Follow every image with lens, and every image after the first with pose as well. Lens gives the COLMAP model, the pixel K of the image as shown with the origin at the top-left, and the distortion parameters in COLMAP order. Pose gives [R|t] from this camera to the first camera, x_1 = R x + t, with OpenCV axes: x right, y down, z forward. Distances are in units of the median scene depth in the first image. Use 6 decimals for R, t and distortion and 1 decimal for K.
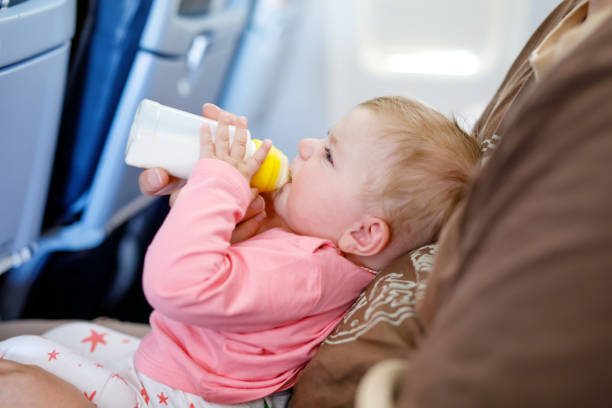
lens RADIAL K [[808.9, 0, 300.9], [0, 808.9, 201.8], [0, 0, 1]] dist [0.054239, 0.000000]
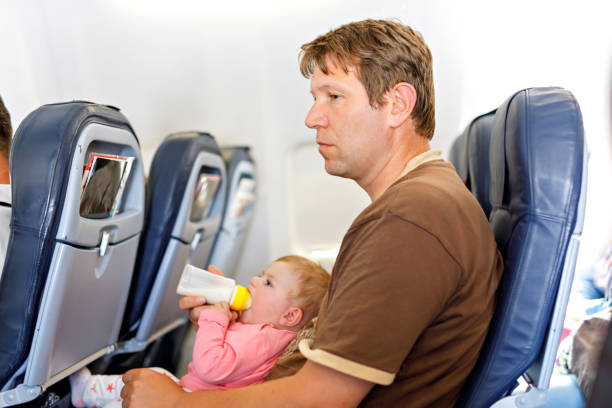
lens RADIAL K [[808.9, 0, 314.0], [0, 808.9, 199.5], [0, 0, 1]] dist [0.054239, 0.000000]
pose [[0.993758, -0.045495, 0.101864, -0.058045], [0.072194, 0.958362, -0.276279, 0.274952], [-0.085053, 0.281908, 0.955664, -0.857332]]
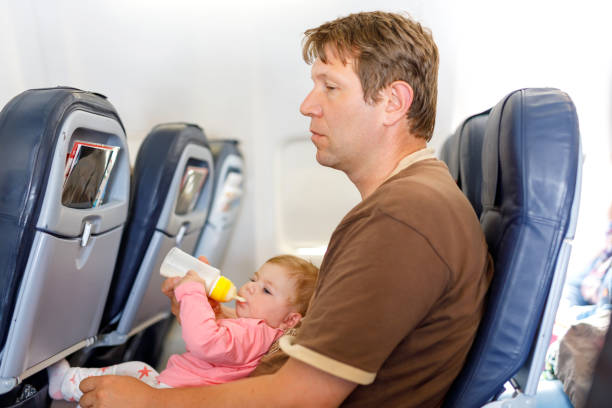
lens RADIAL K [[808.9, 0, 313.4], [0, 808.9, 200.2], [0, 0, 1]] dist [0.054239, 0.000000]
pose [[0.993013, -0.015772, 0.116950, -0.057718], [0.047266, 0.961219, -0.271705, 0.269561], [-0.108130, 0.275334, 0.955248, -0.828053]]
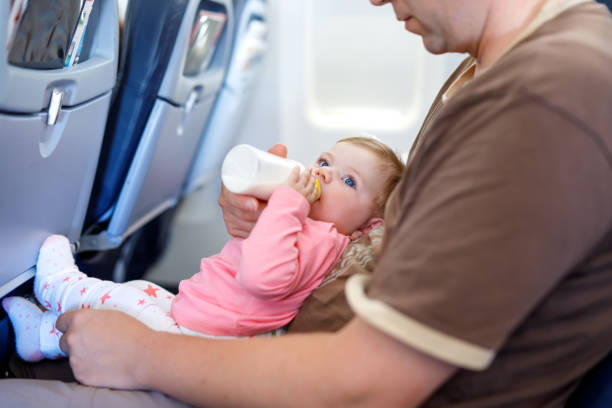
lens RADIAL K [[772.1, 0, 311.5], [0, 772.1, 198.5], [0, 0, 1]] dist [-0.012925, 0.000000]
pose [[0.994128, -0.012435, 0.107492, -0.084050], [0.021864, 0.995969, -0.086992, 0.098869], [-0.105977, 0.088831, 0.990393, -0.288817]]
